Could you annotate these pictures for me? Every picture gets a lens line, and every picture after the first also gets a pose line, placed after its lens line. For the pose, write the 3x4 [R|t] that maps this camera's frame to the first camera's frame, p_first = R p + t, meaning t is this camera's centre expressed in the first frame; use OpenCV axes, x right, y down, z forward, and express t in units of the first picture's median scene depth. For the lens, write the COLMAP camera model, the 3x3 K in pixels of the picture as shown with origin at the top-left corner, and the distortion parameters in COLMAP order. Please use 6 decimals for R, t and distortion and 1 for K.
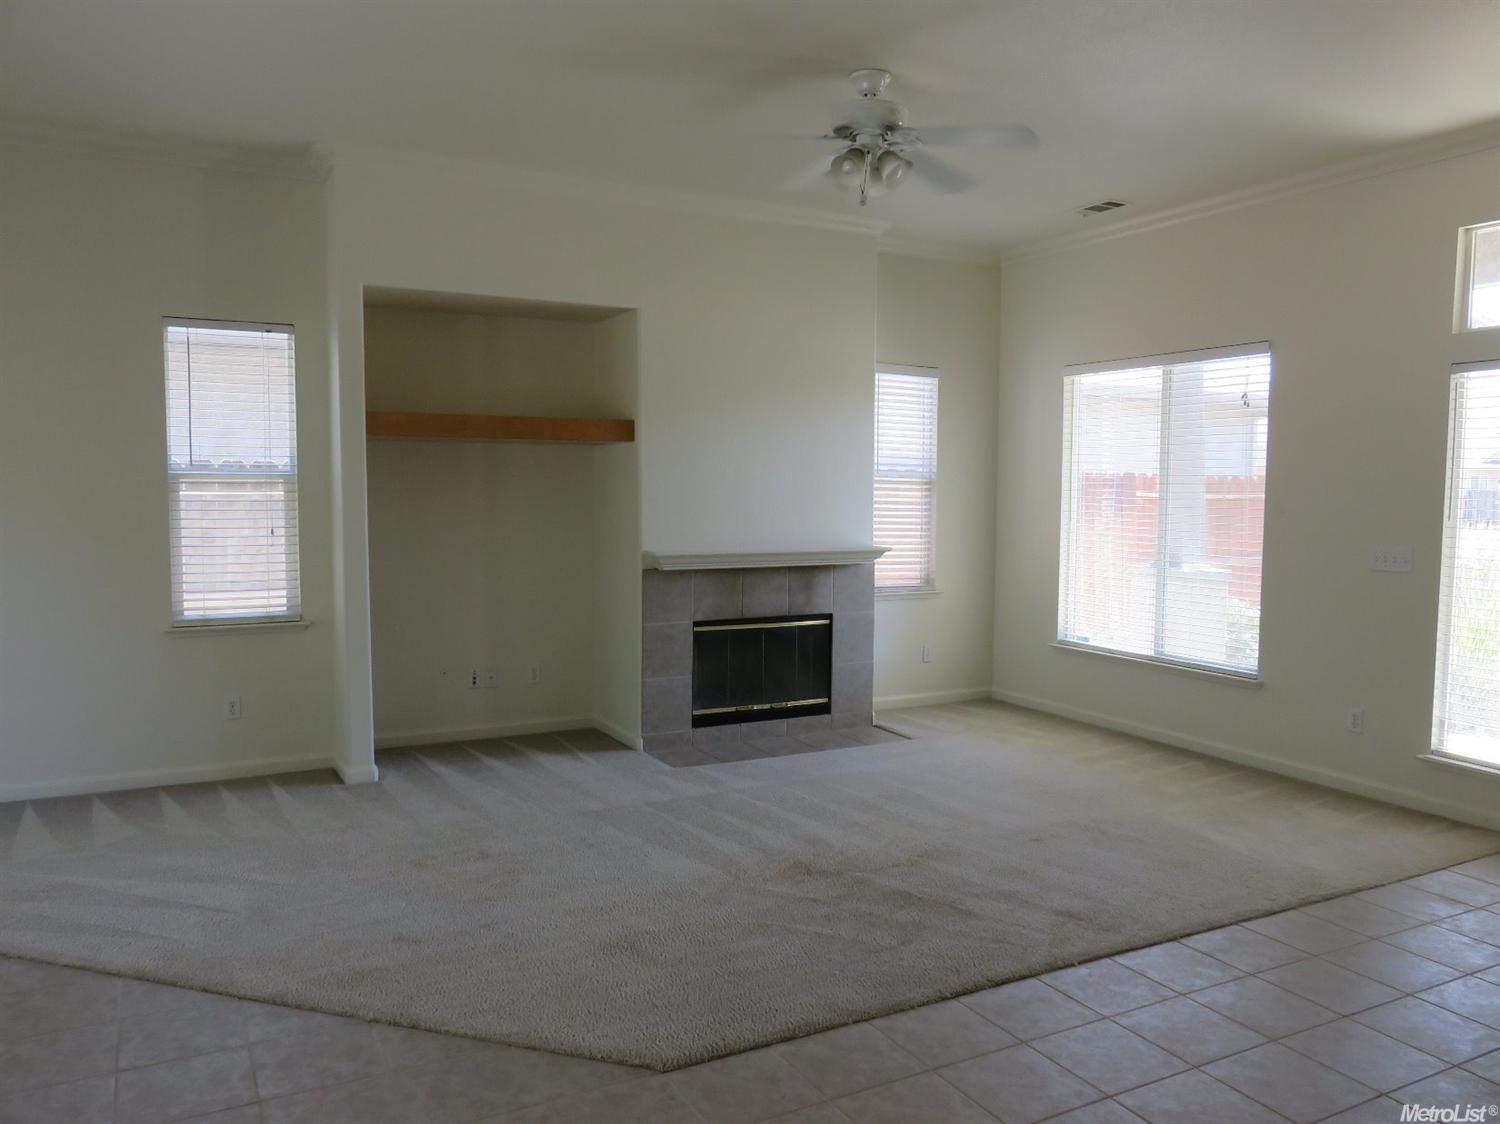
lens RADIAL K [[1125.6, 0, 750.0], [0, 1125.6, 562.0], [0, 0, 1]] dist [-0.009223, 0.004060]
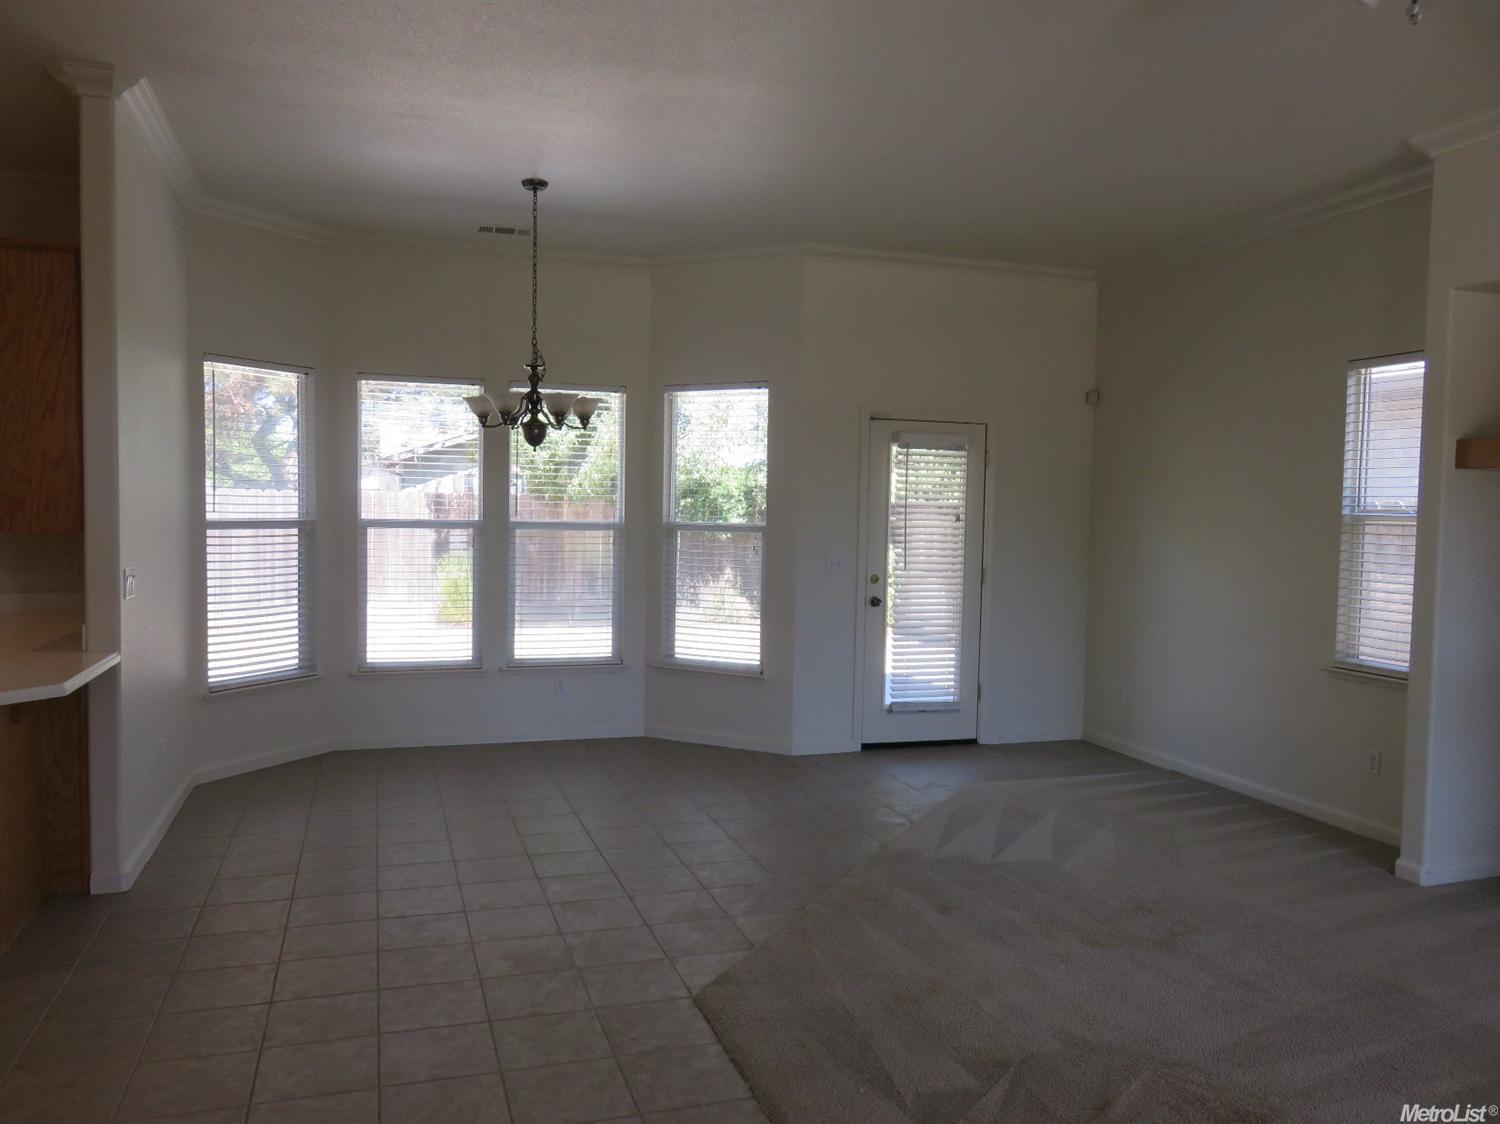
lens RADIAL K [[1125.6, 0, 750.0], [0, 1125.6, 562.0], [0, 0, 1]] dist [-0.009223, 0.004060]
pose [[-0.158475, 0.043086, -0.986422, 0.497465], [-0.076436, 0.995514, 0.055764, -0.047055], [0.984400, 0.084236, -0.154471, 0.538993]]
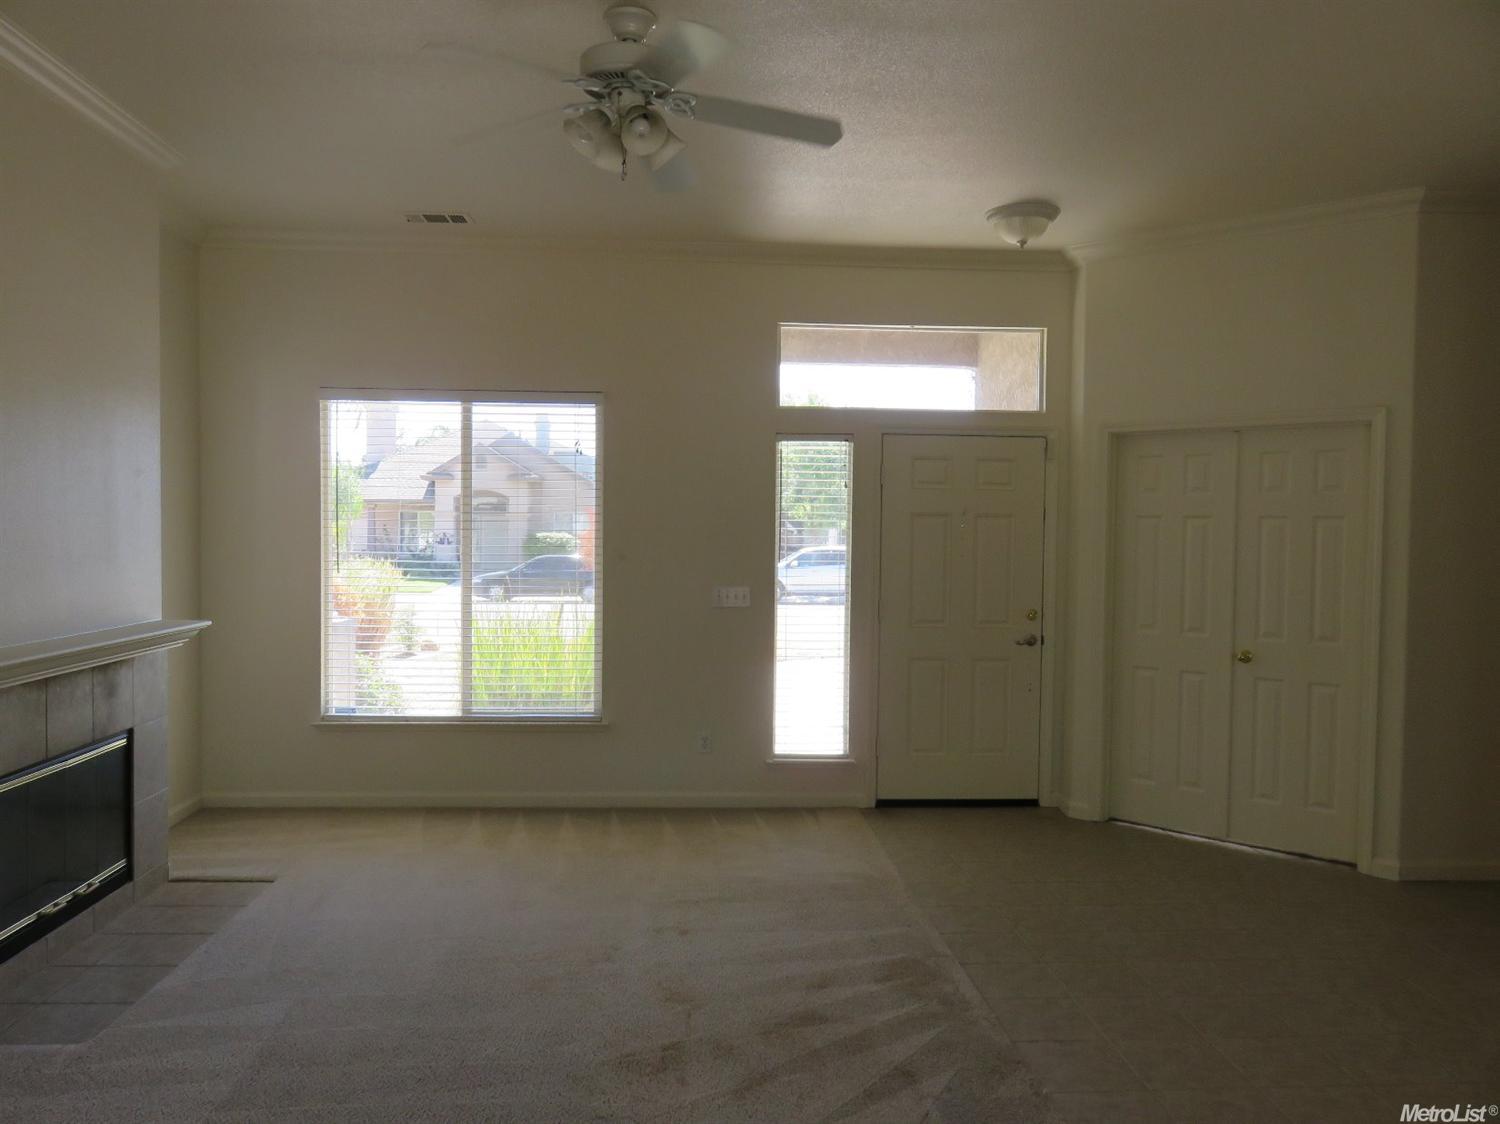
lens RADIAL K [[1125.6, 0, 750.0], [0, 1125.6, 562.0], [0, 0, 1]] dist [-0.009223, 0.004060]
pose [[0.413923, -0.030870, 0.909788, -0.393065], [0.053307, 0.998532, 0.009628, -0.040267], [-0.908750, 0.044513, 0.414961, 0.416872]]
